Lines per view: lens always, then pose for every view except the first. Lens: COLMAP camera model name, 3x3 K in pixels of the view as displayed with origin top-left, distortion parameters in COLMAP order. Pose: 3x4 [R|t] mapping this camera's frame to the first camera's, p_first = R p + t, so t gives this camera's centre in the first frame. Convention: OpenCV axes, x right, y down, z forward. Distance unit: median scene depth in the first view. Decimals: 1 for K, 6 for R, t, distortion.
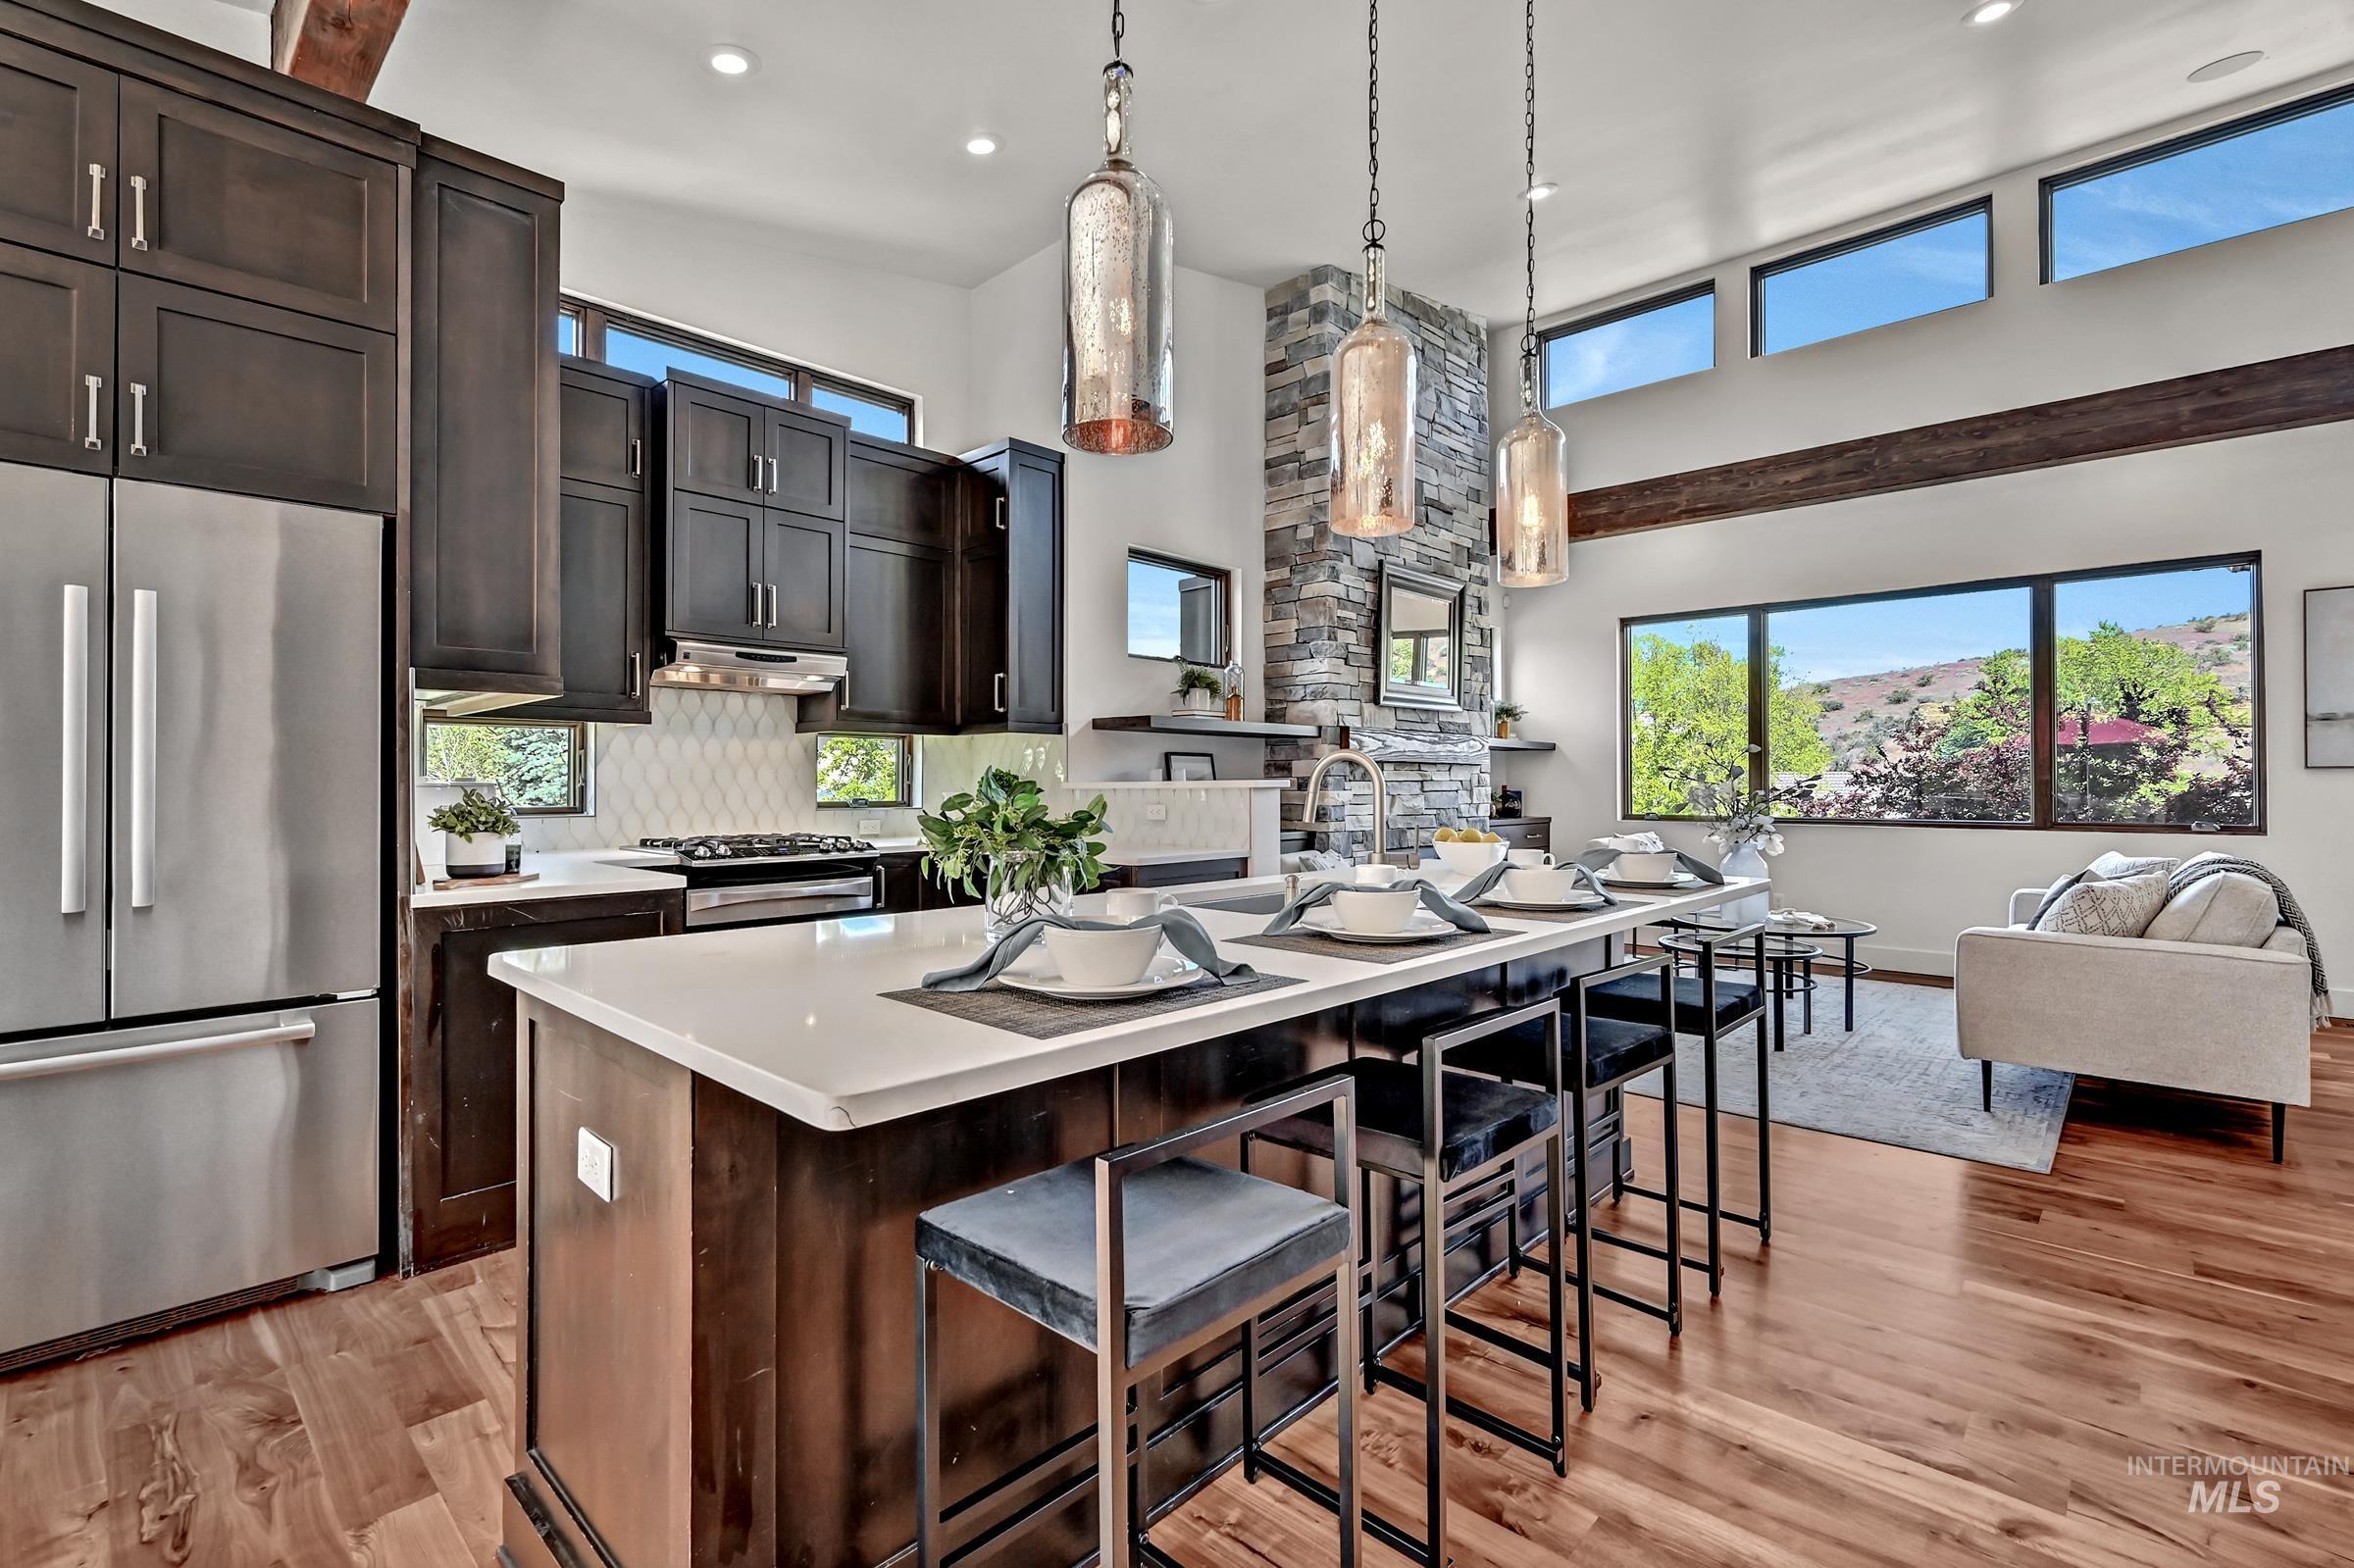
lens RADIAL K [[1061.0, 0, 1174.5], [0, 1061.0, 773.2], [0, 0, 1]] dist [-0.001569, 0.000173]
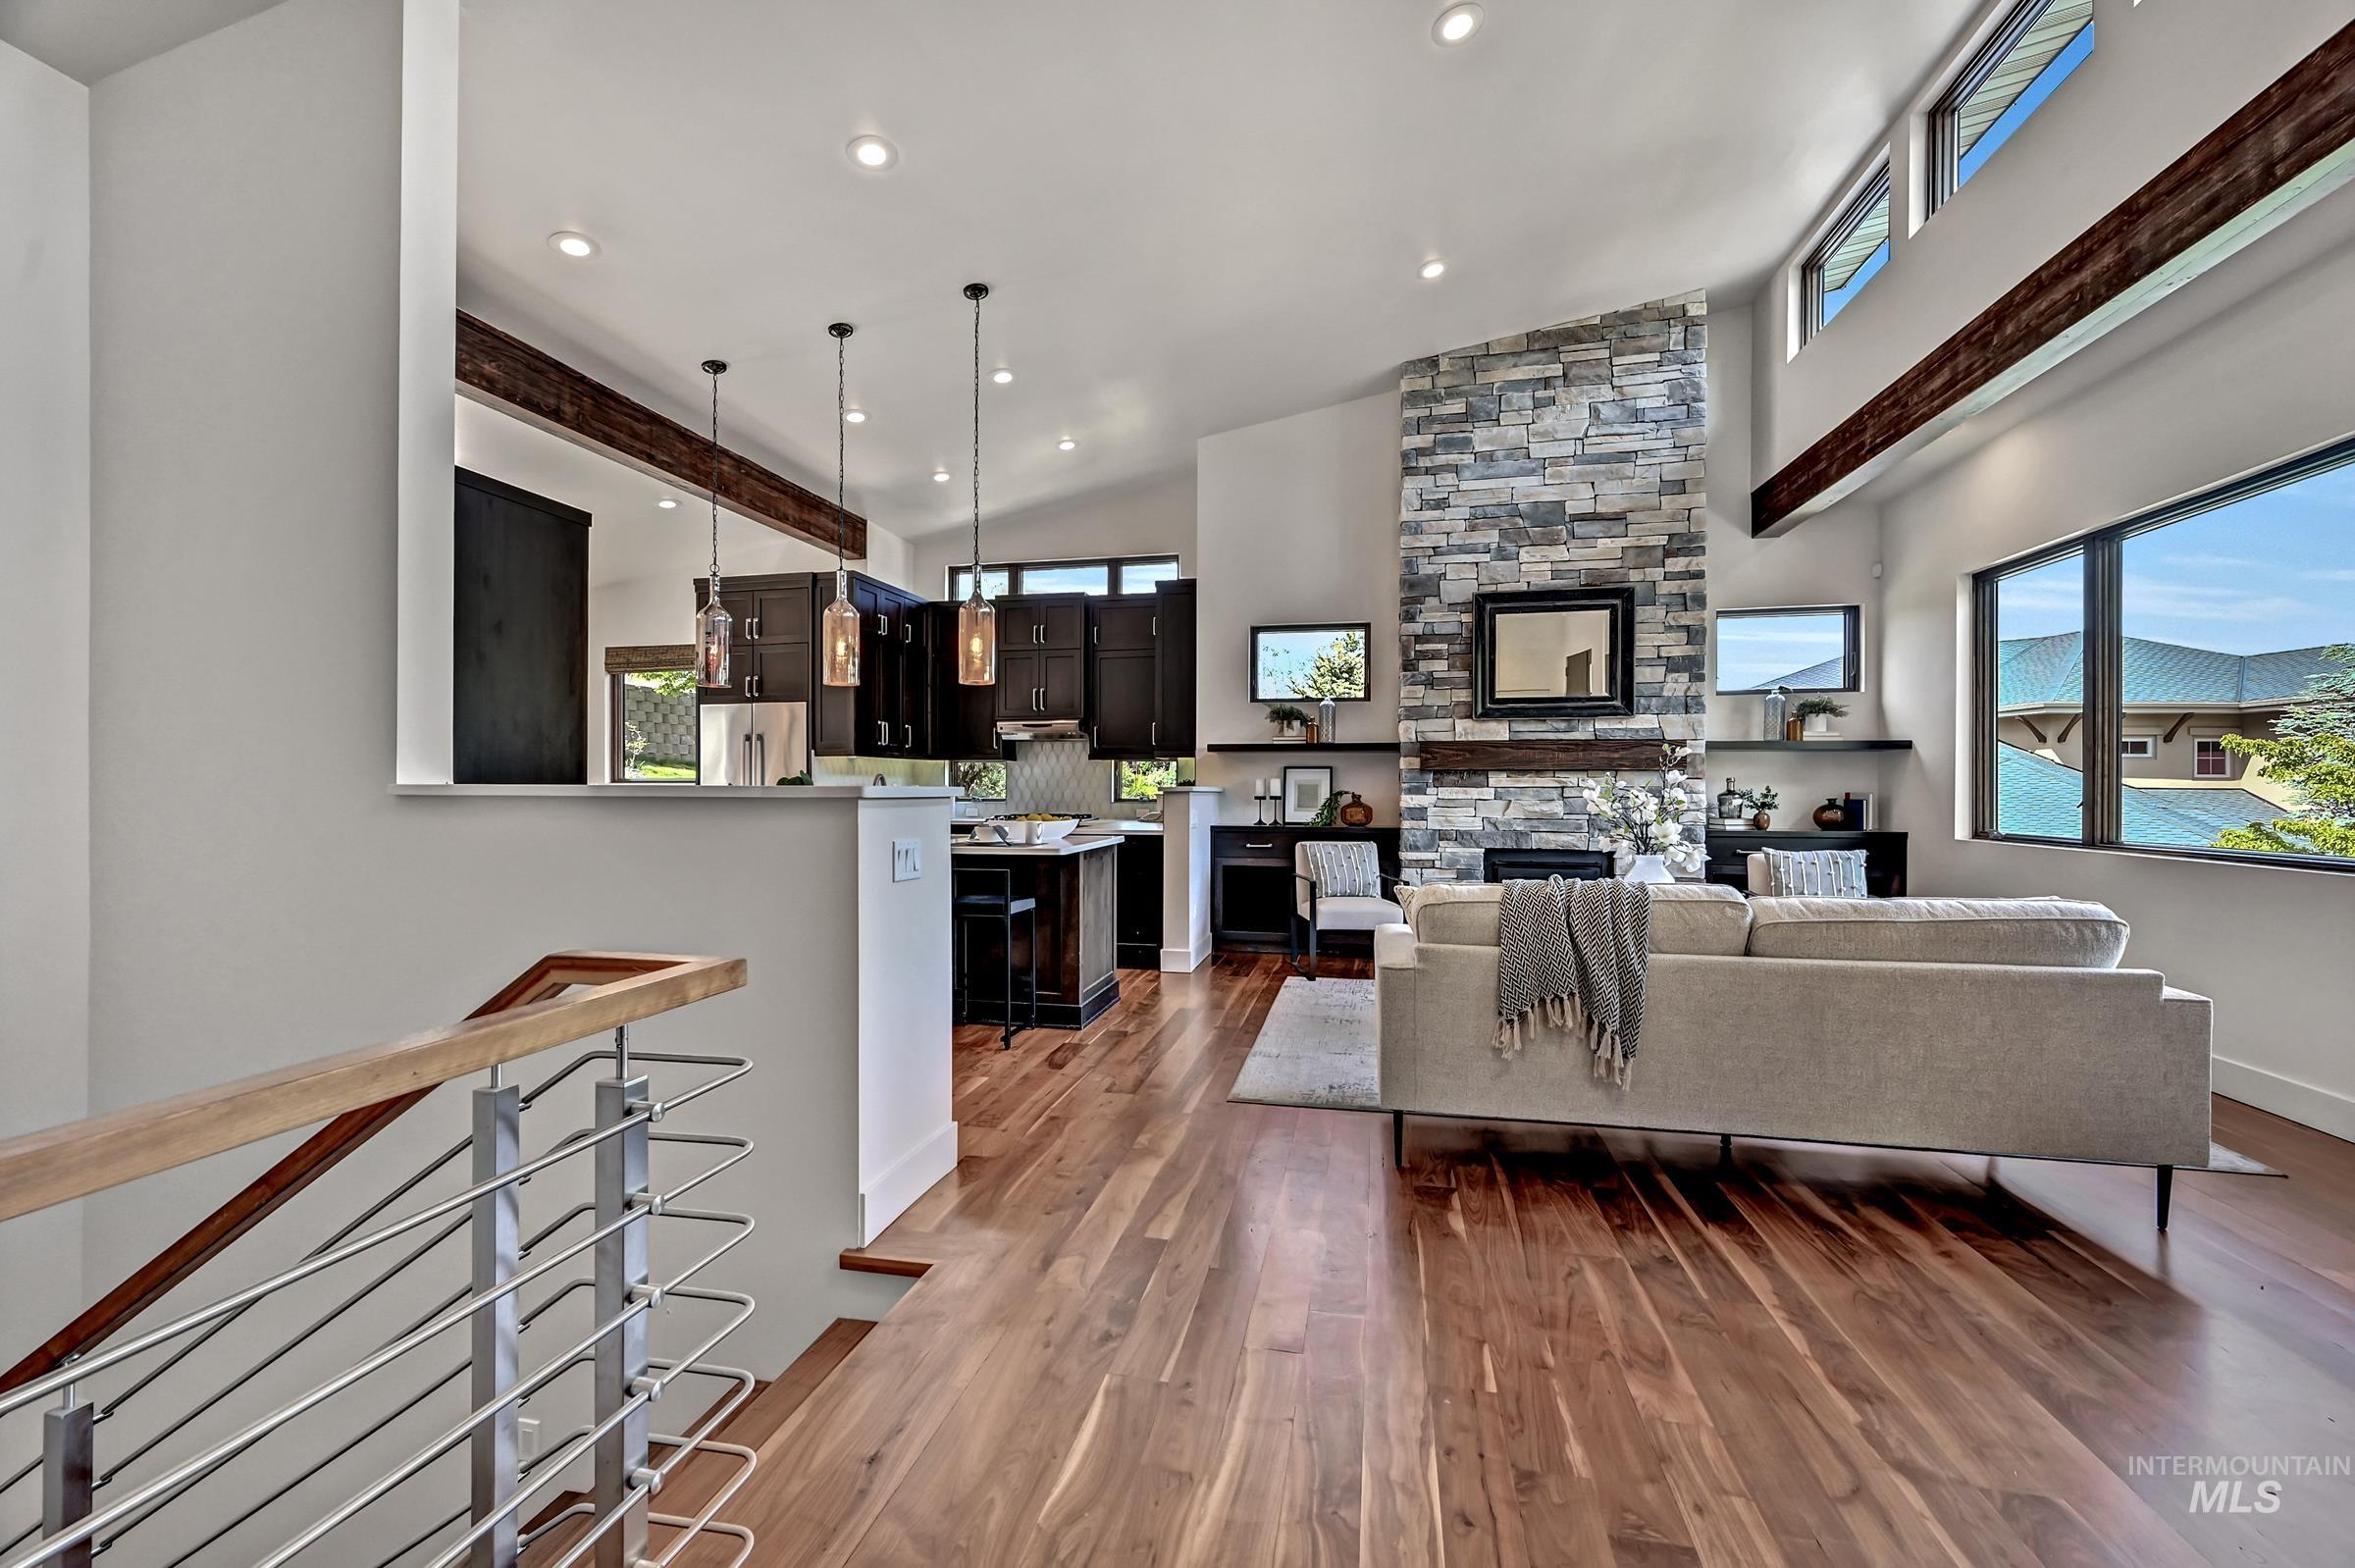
lens RADIAL K [[979.0, 0, 1177.5], [0, 979.0, 784.0], [0, 0, 1]] dist [0.018428, 0.000014]
pose [[0.528762, -0.001794, -0.848768, 0.914431], [0.004401, 0.999990, 0.000628, 0.002155], [0.848759, -0.004067, 0.528765, 0.173365]]
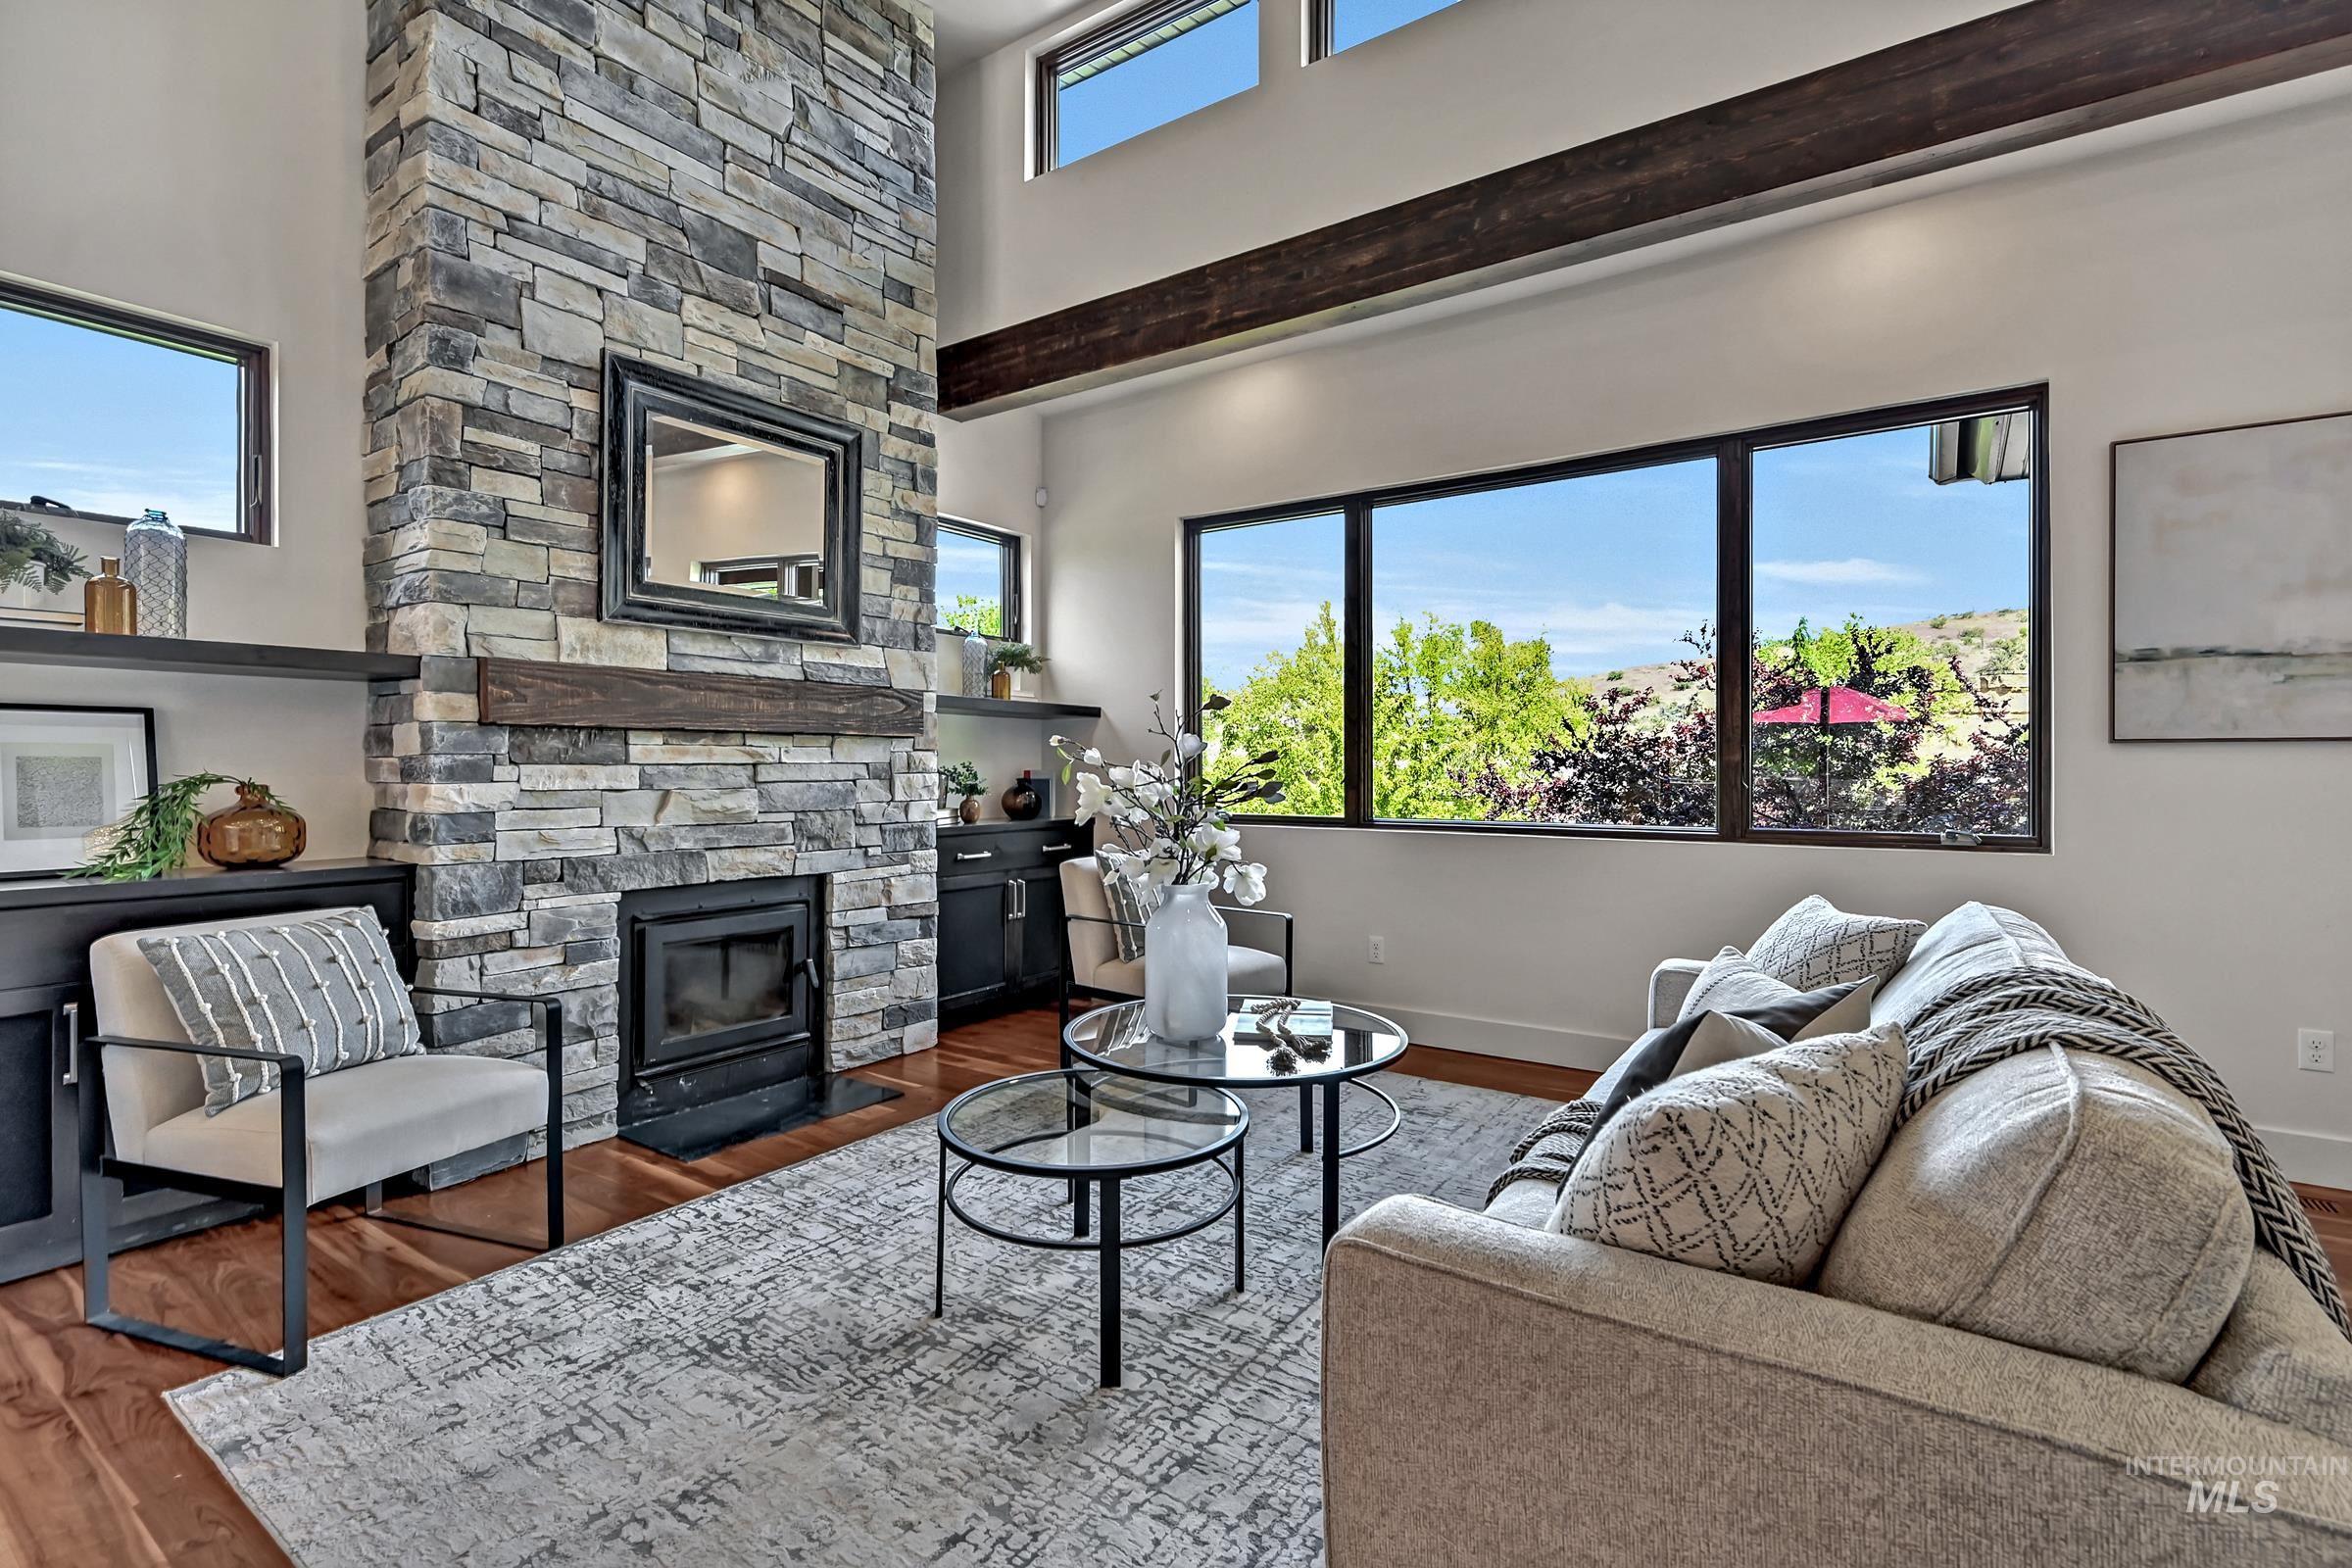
lens RADIAL K [[1069.7, 0, 1175.8], [0, 1069.7, 769.9], [0, 0, 1]] dist [-0.000625, 0.000026]
pose [[0.988267, -0.001008, 0.152734, 0.394376], [-0.001023, 0.999912, 0.013216, 0.003041], [-0.152734, -0.013217, 0.988179, 0.420859]]
